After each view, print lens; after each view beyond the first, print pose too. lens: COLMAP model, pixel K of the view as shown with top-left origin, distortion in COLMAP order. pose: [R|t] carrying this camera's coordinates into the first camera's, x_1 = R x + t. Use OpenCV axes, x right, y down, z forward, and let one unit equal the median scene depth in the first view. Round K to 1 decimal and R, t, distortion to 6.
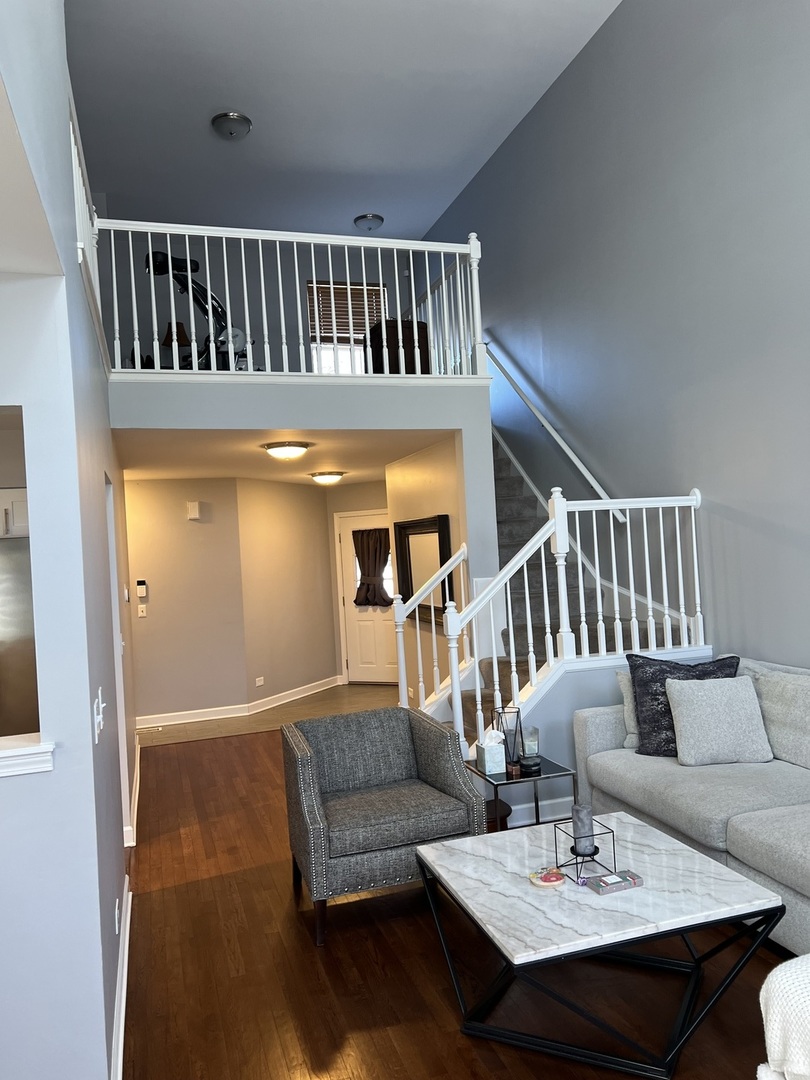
lens RADIAL K [[816.3, 0, 415.4], [0, 816.3, 545.5], [0, 0, 1]] dist [0.071980, -0.002331]
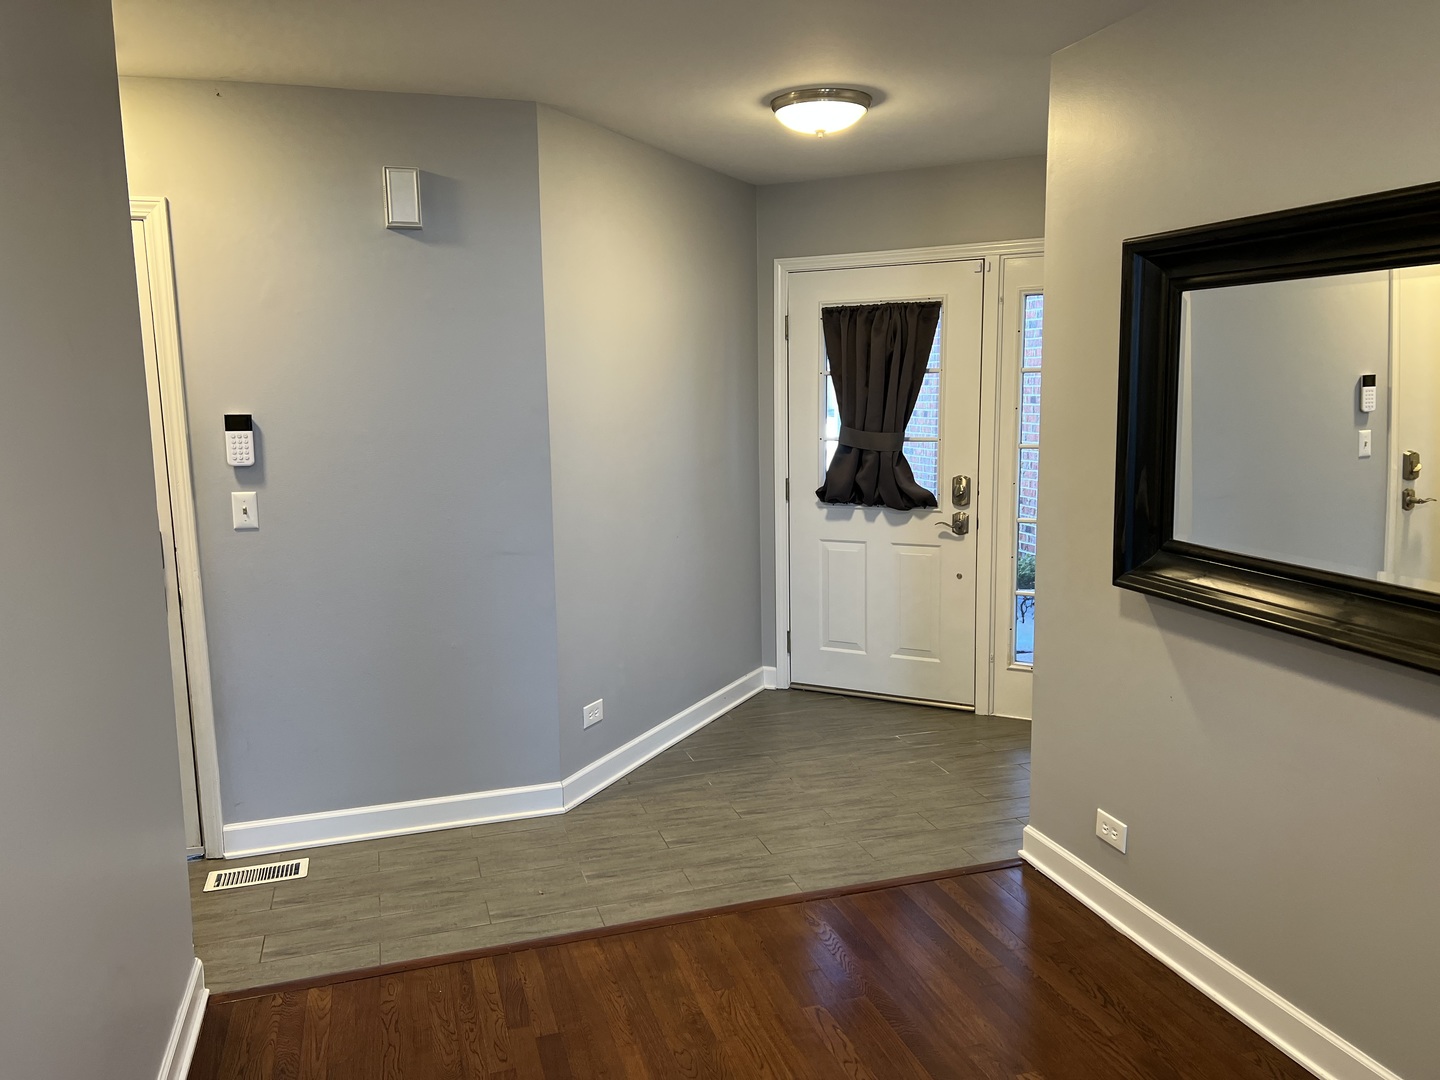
lens RADIAL K [[1088.4, 0, 704.8], [0, 1088.4, 541.6], [0, 0, 1]] dist [0.071980, -0.002331]
pose [[0.998539, 0.041160, -0.035002, -0.127402], [-0.035934, 0.989685, 0.138681, 0.023711], [0.040349, -0.137221, 0.989718, 0.539390]]
